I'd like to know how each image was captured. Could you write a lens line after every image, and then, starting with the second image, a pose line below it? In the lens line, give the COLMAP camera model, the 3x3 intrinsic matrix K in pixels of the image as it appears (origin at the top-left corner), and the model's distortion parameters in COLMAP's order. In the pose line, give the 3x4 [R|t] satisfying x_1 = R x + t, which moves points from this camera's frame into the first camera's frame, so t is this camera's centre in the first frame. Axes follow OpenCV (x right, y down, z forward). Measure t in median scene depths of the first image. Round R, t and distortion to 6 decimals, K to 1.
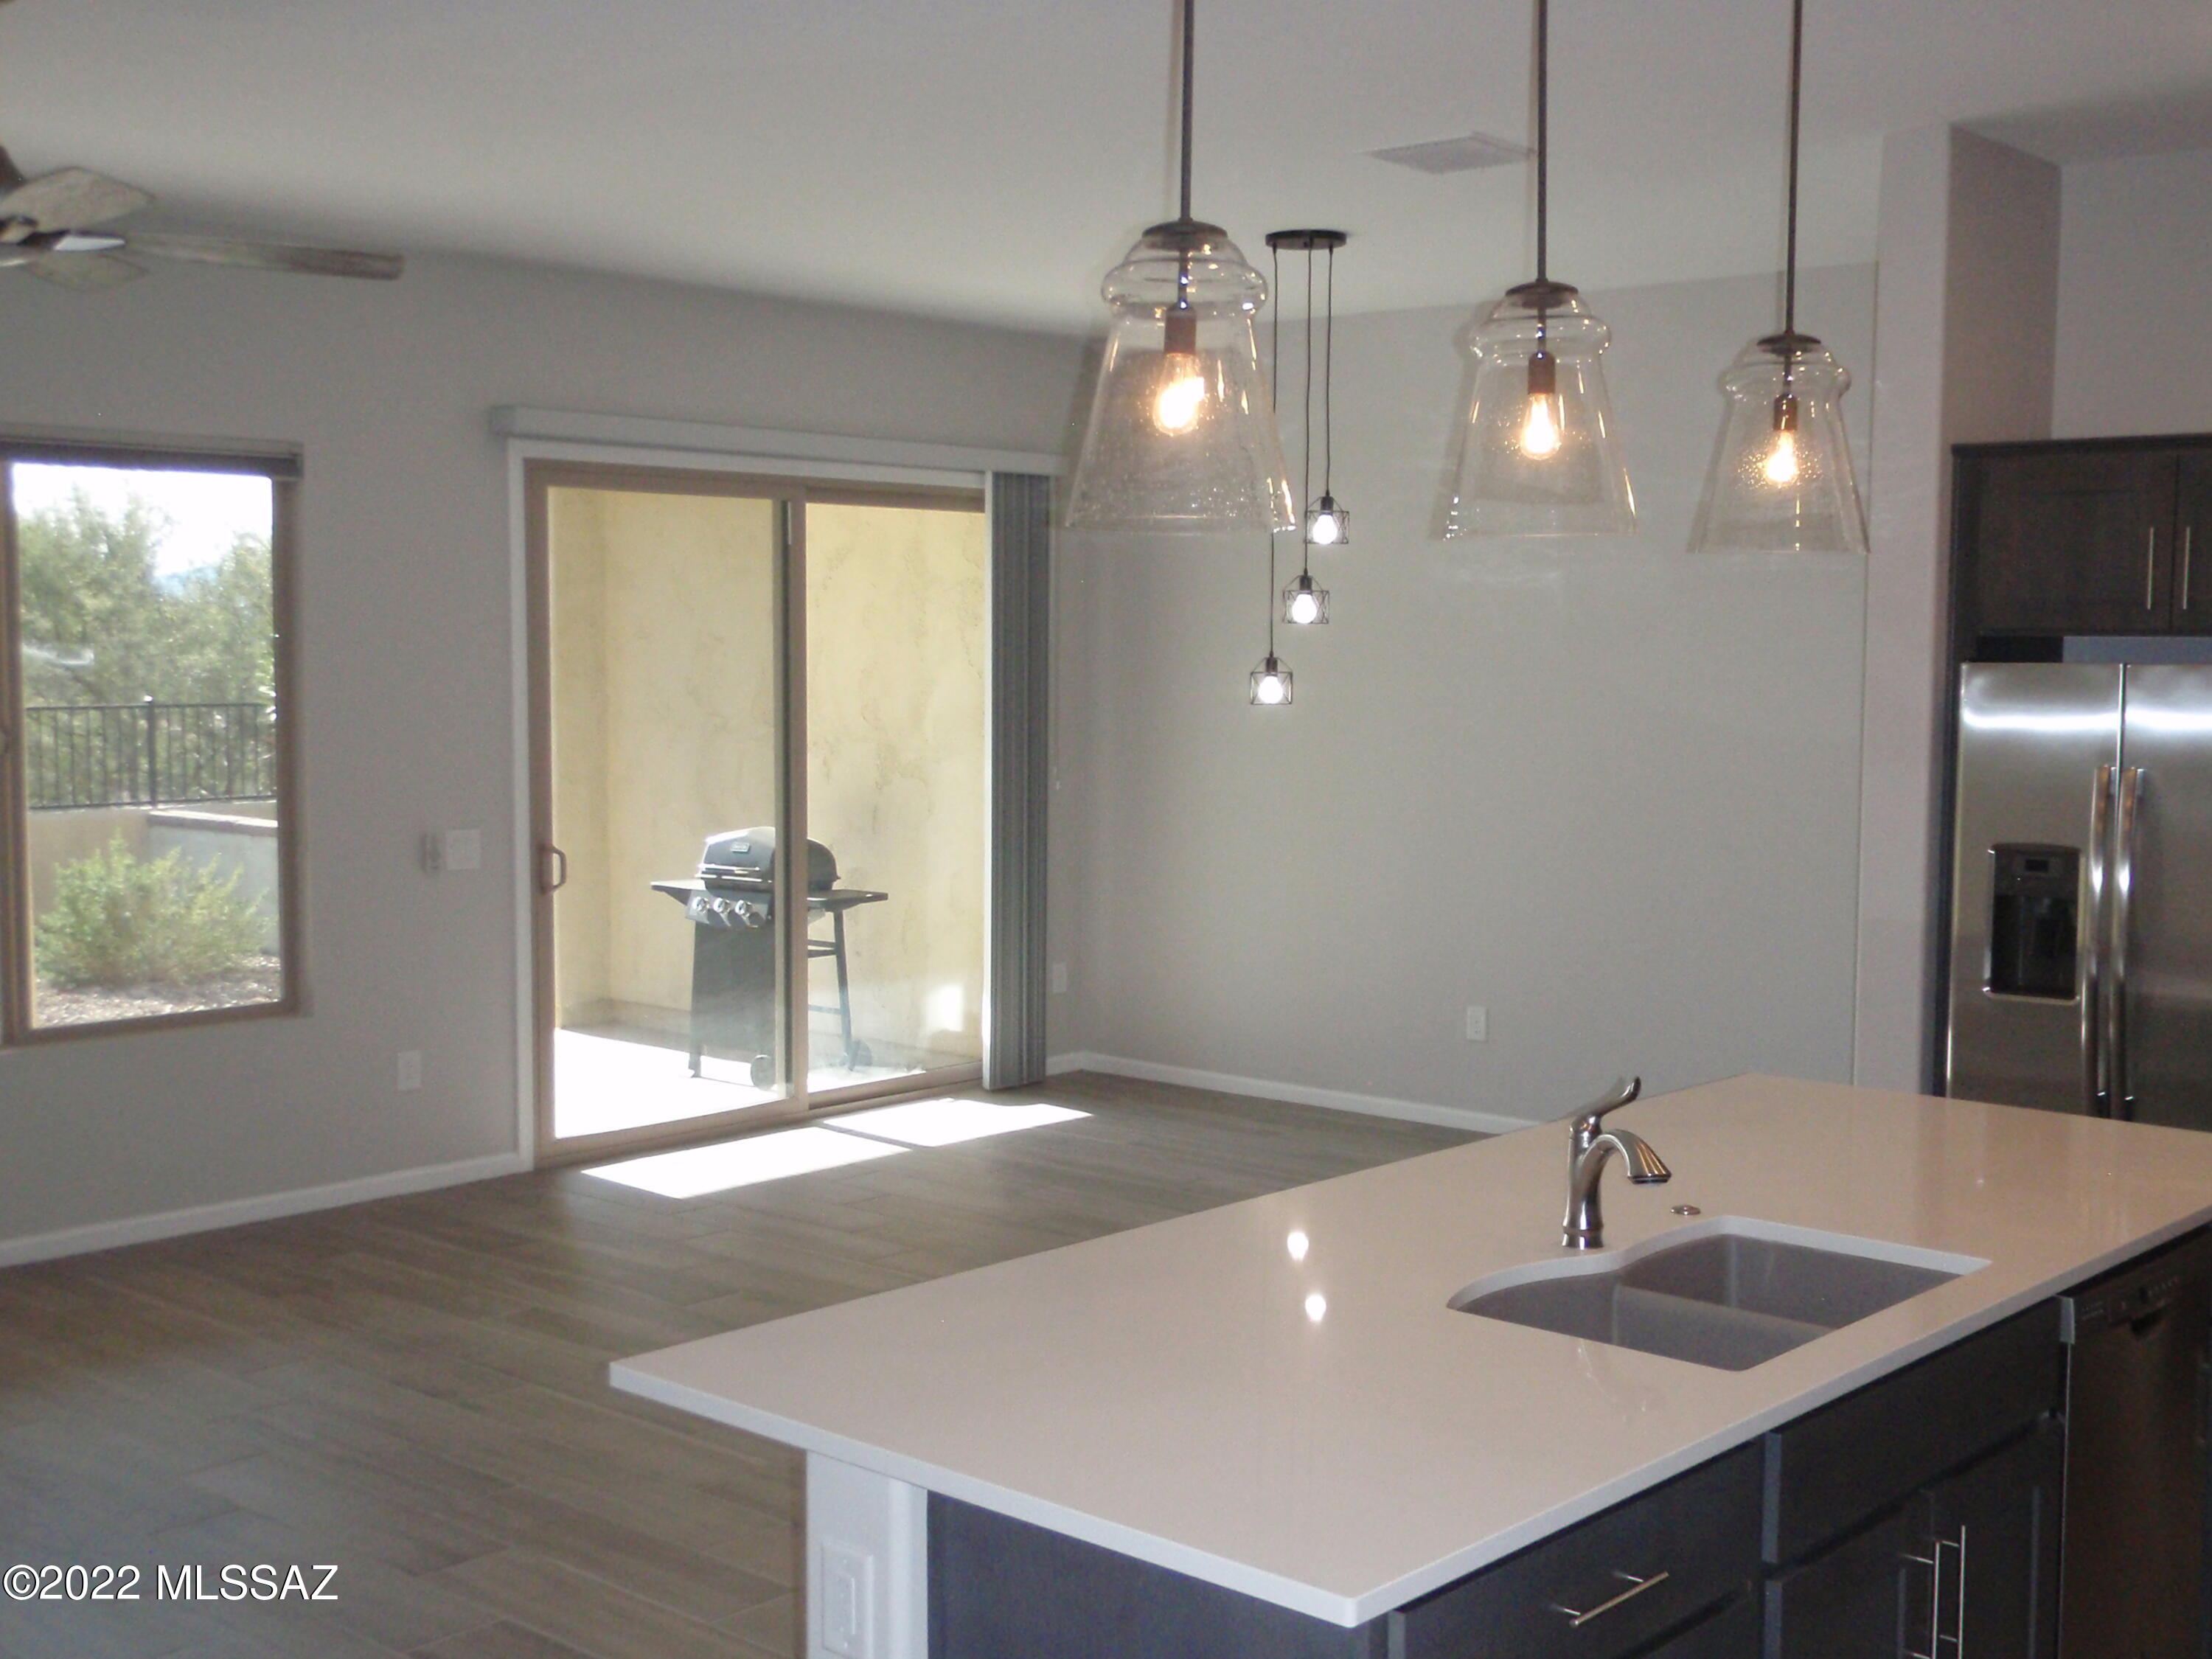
lens RADIAL K [[2542.4, 0, 1106.0], [0, 2542.4, 829.5], [0, 0, 1]] dist [0.053609, -0.041607]
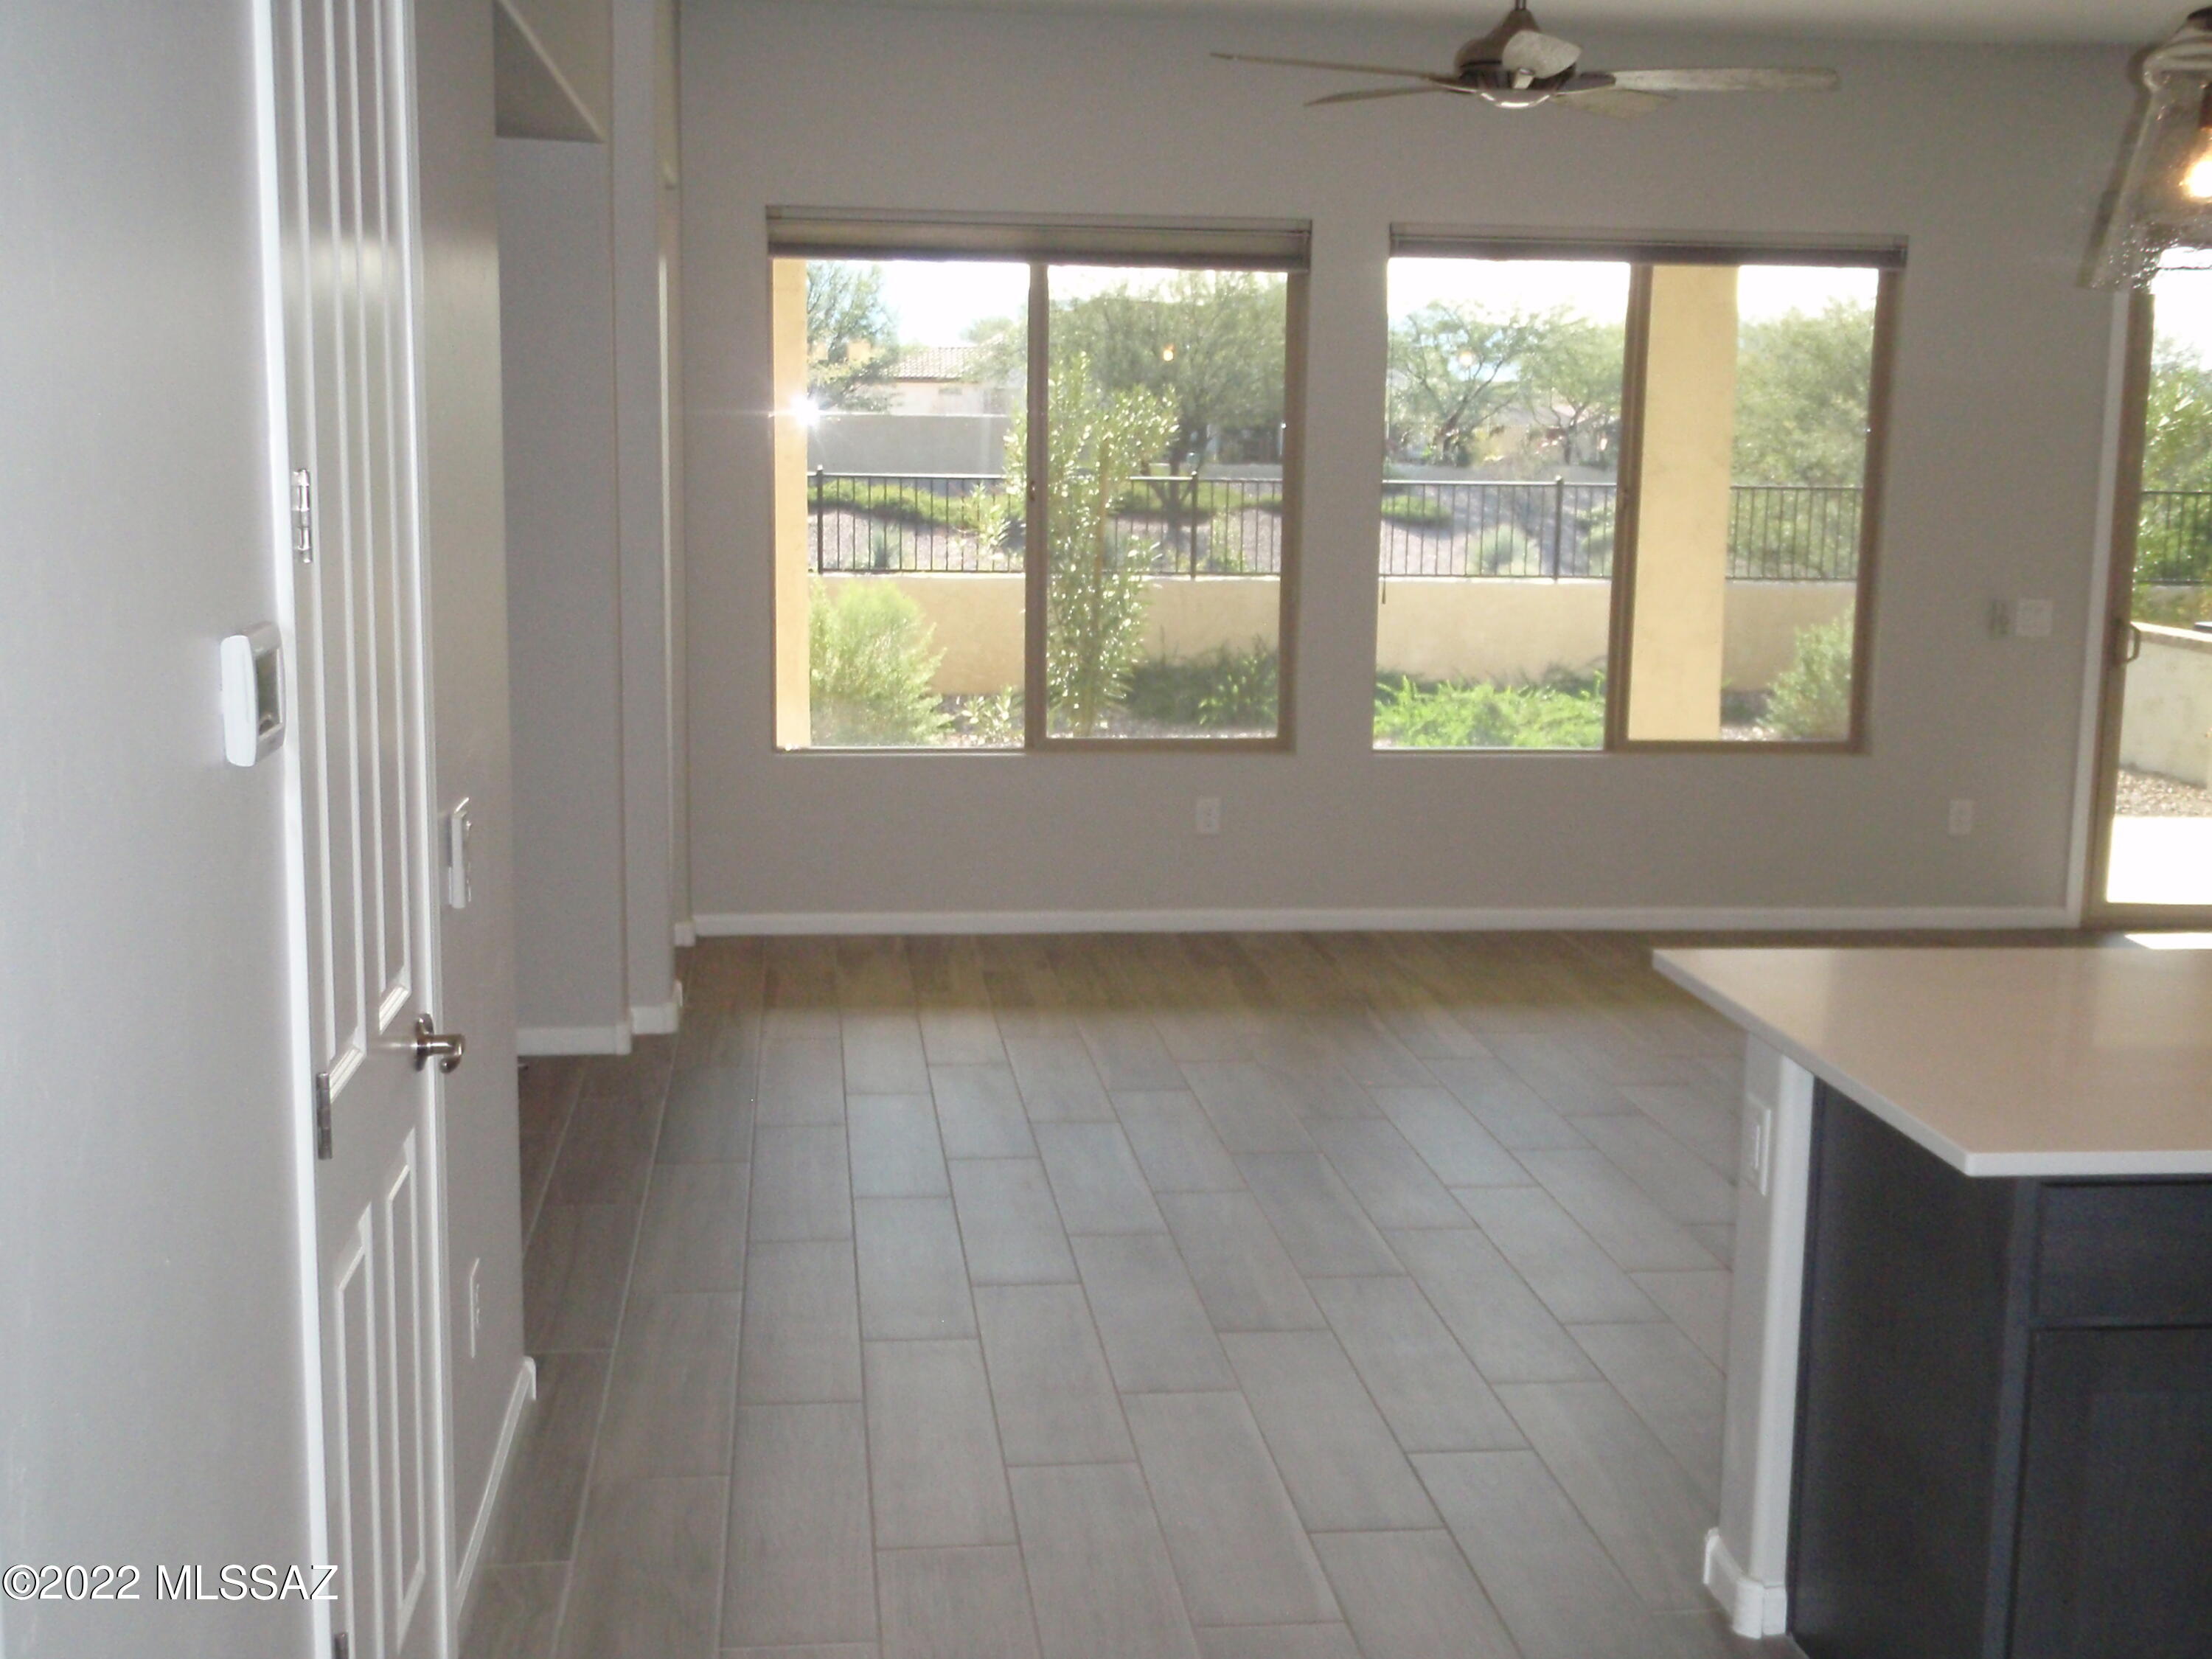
lens RADIAL K [[2542.4, 0, 1106.0], [0, 2542.4, 829.5], [0, 0, 1]] dist [0.053609, -0.041607]
pose [[0.748133, 0.115751, -0.653374, 0.231013], [-0.065355, 0.992734, 0.101039, 0.018250], [0.660322, -0.032889, 0.750262, -0.083141]]
